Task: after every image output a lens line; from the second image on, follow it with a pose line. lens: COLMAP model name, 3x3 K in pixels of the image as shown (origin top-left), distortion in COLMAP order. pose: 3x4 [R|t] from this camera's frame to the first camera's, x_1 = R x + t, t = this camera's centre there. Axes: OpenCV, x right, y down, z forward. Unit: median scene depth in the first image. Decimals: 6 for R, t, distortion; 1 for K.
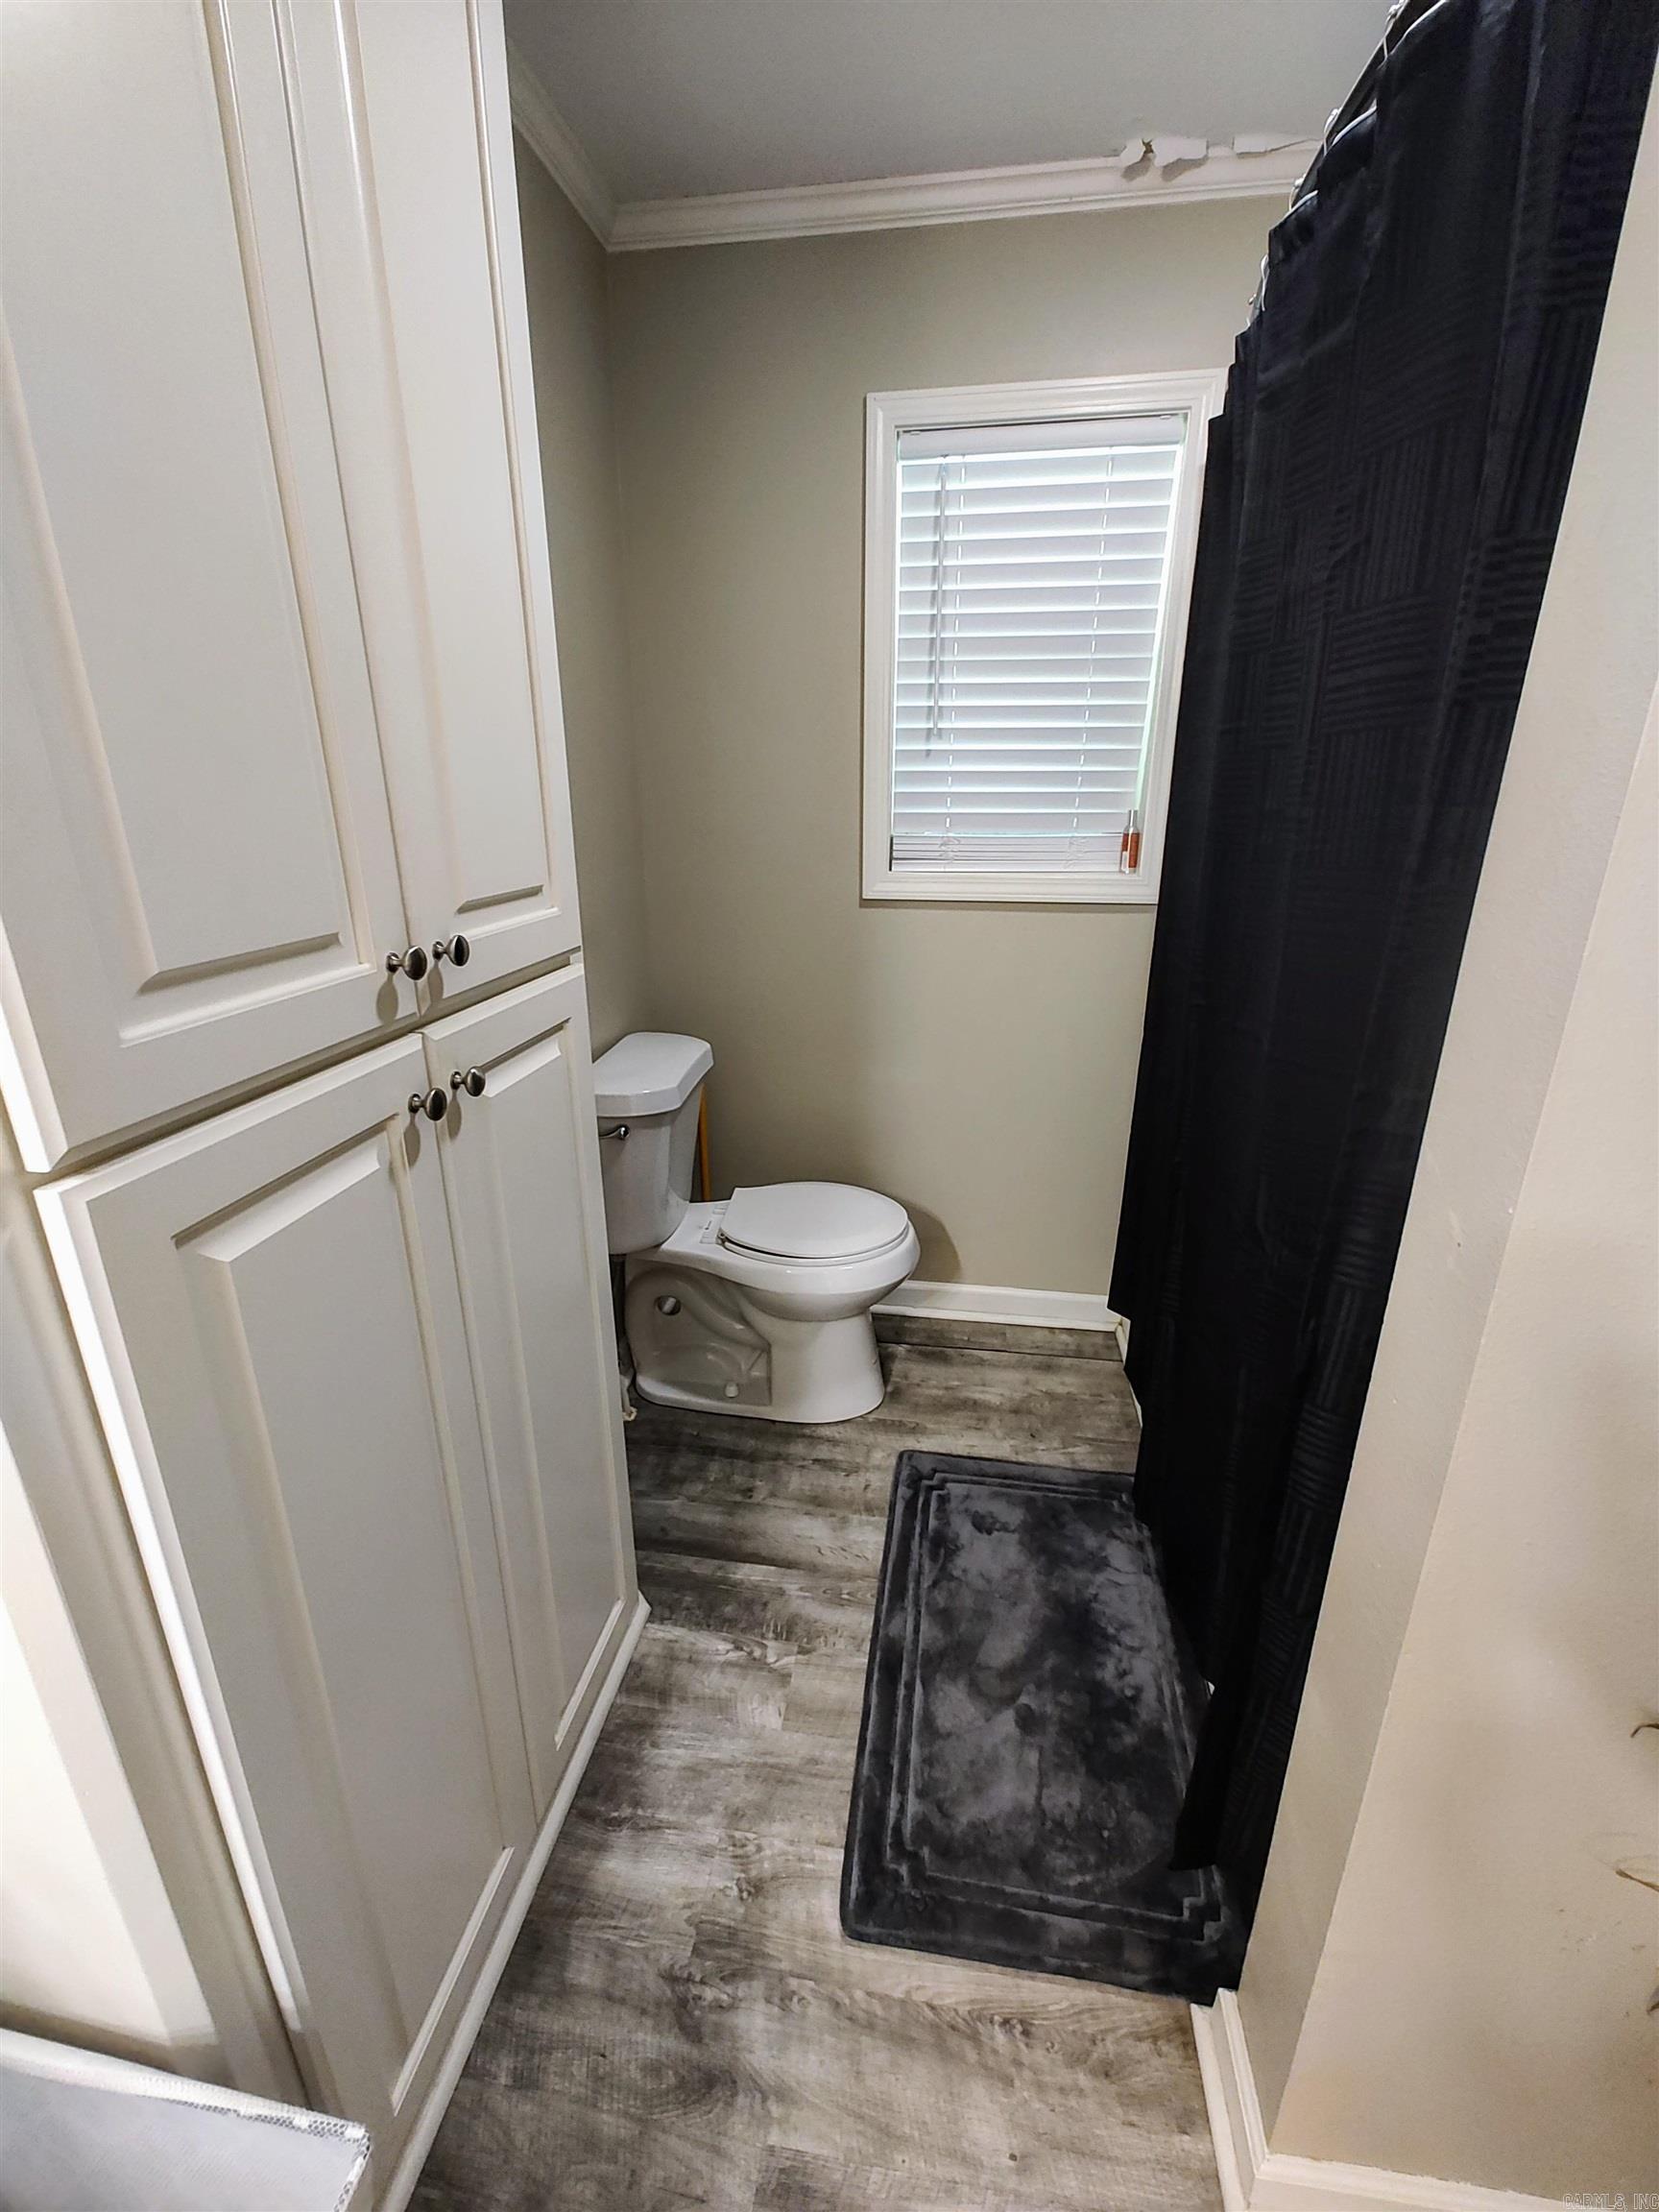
lens RADIAL K [[921.7, 0, 831.4], [0, 921.7, 1093.4], [0, 0, 1]] dist [0.007175, -0.005506]
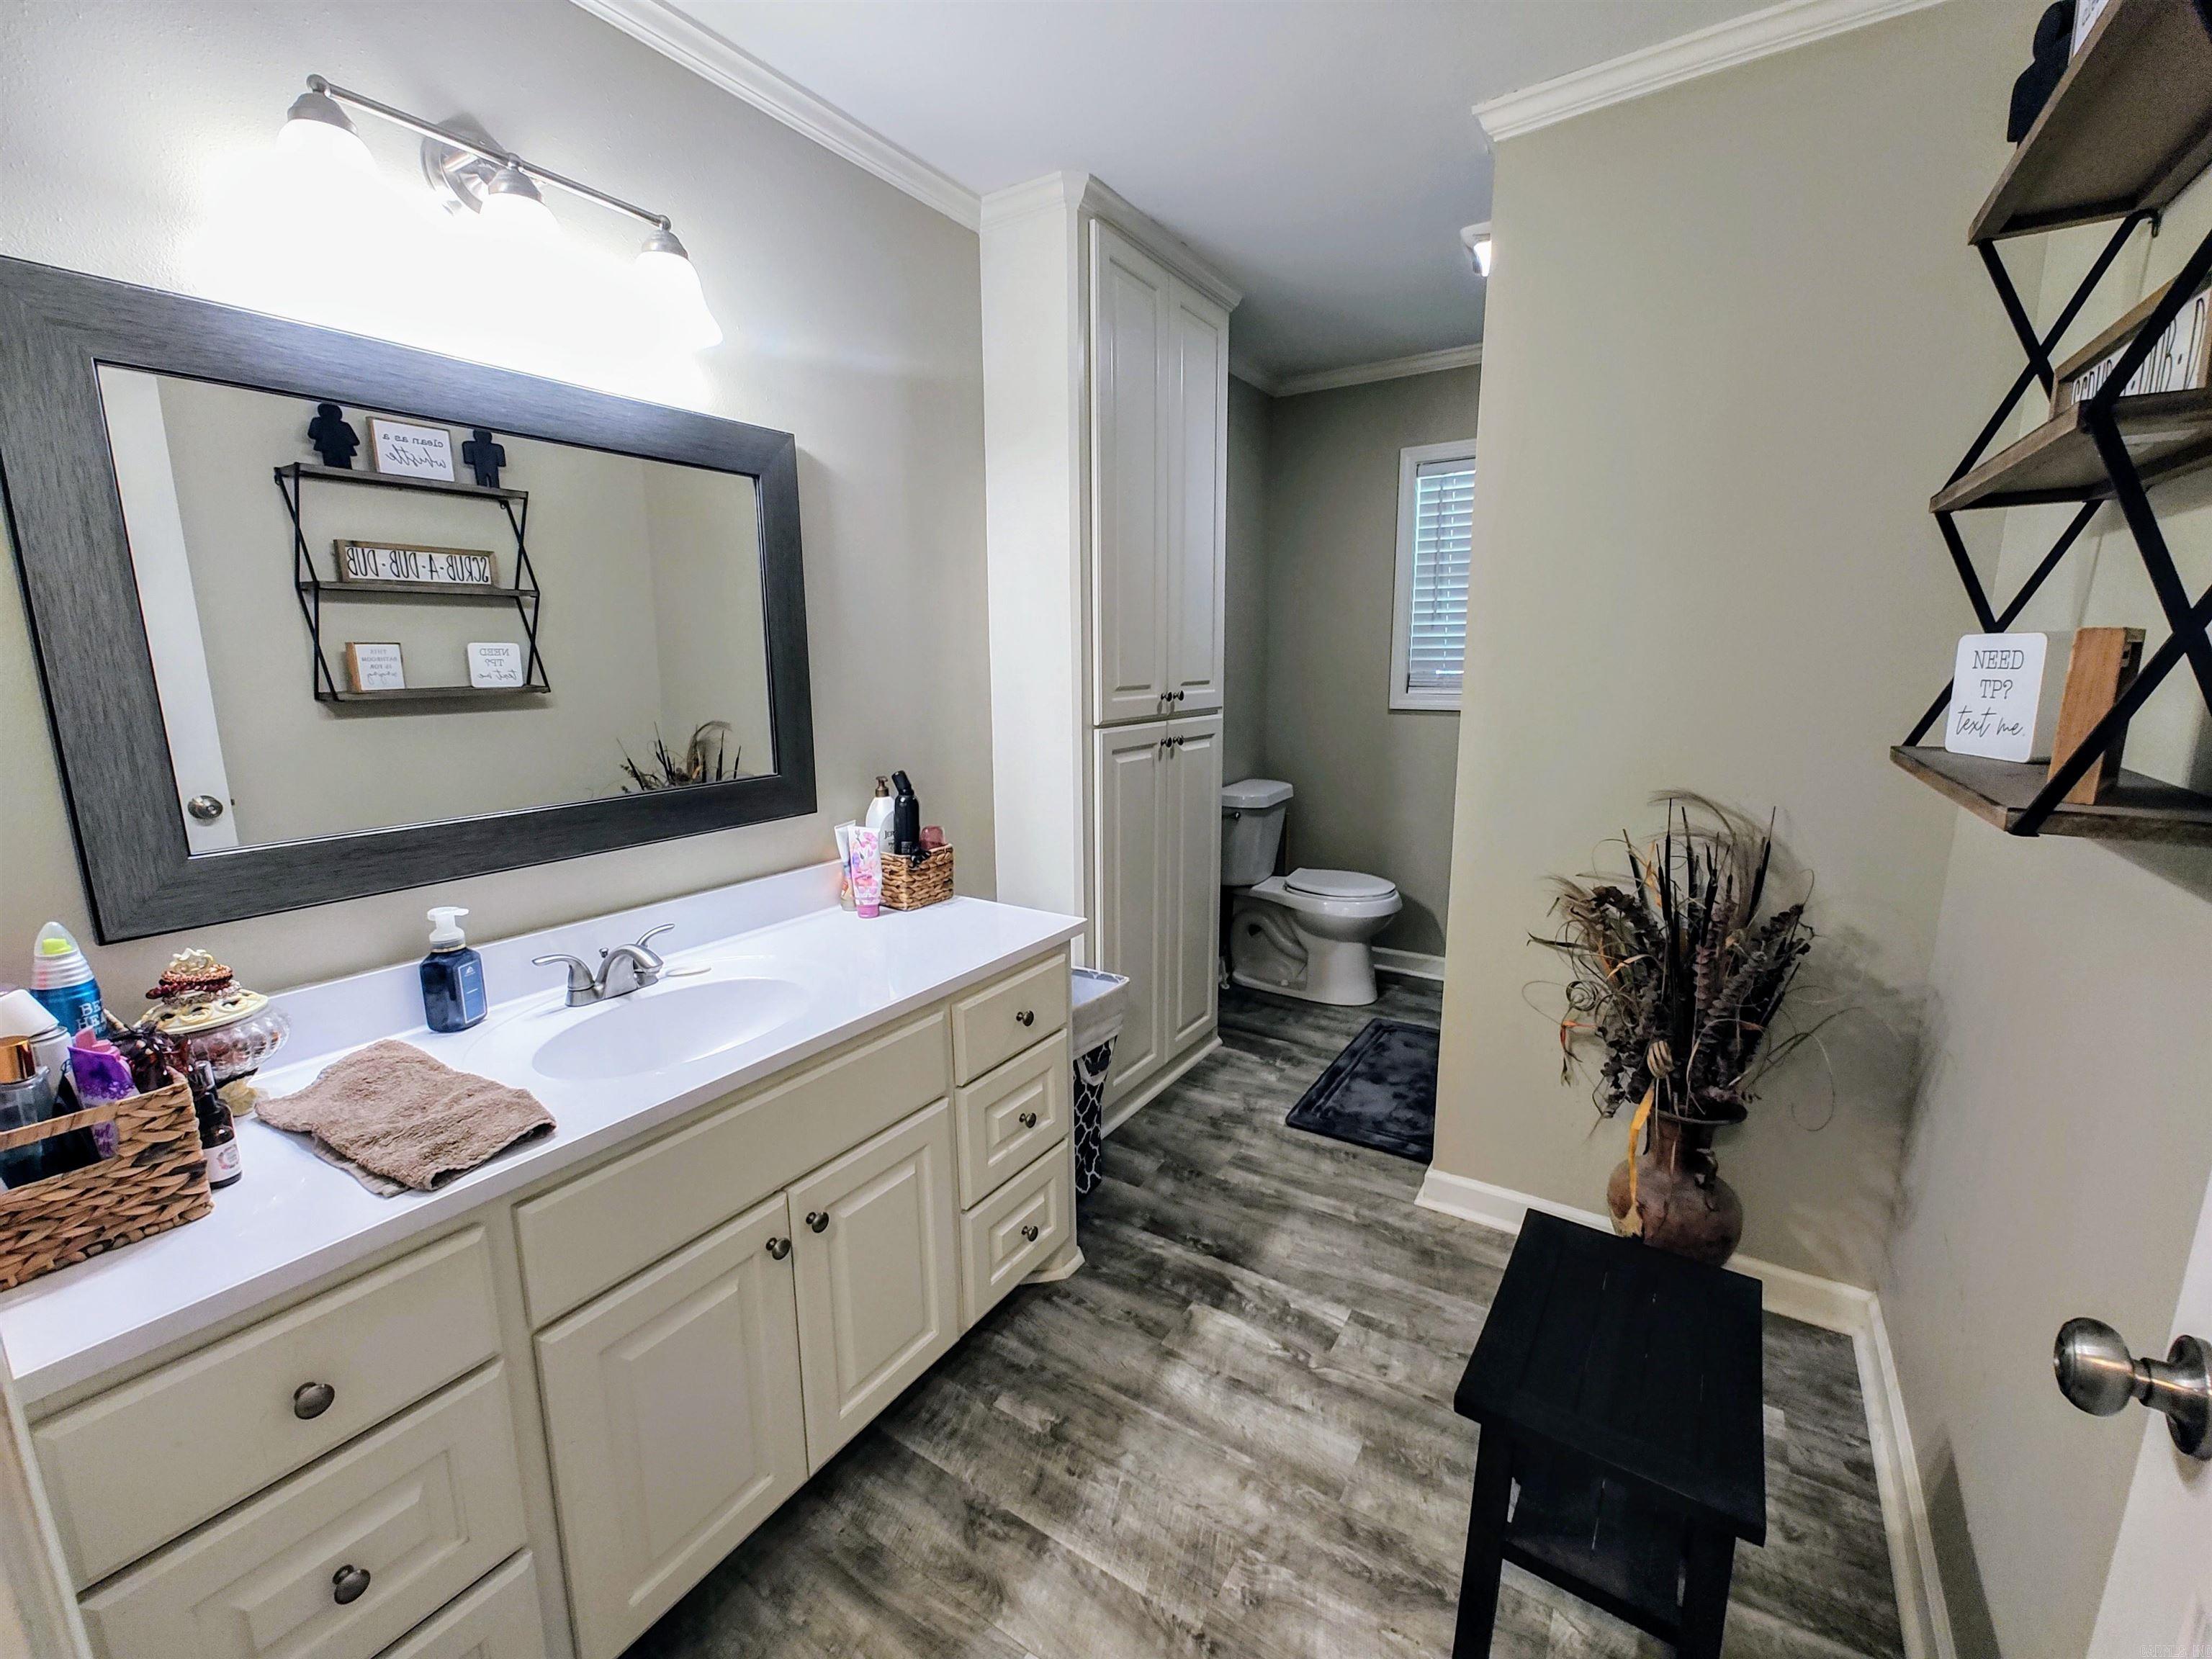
lens RADIAL K [[921.7, 0, 1110.1], [0, 921.7, 827.0], [0, 0, 1]] dist [0.007175, -0.005506]
pose [[0.916146, 0.070096, -0.394669, 0.308793], [-0.121966, 0.986654, -0.107883, 0.315086], [0.381839, 0.146973, 0.912468, -0.906074]]
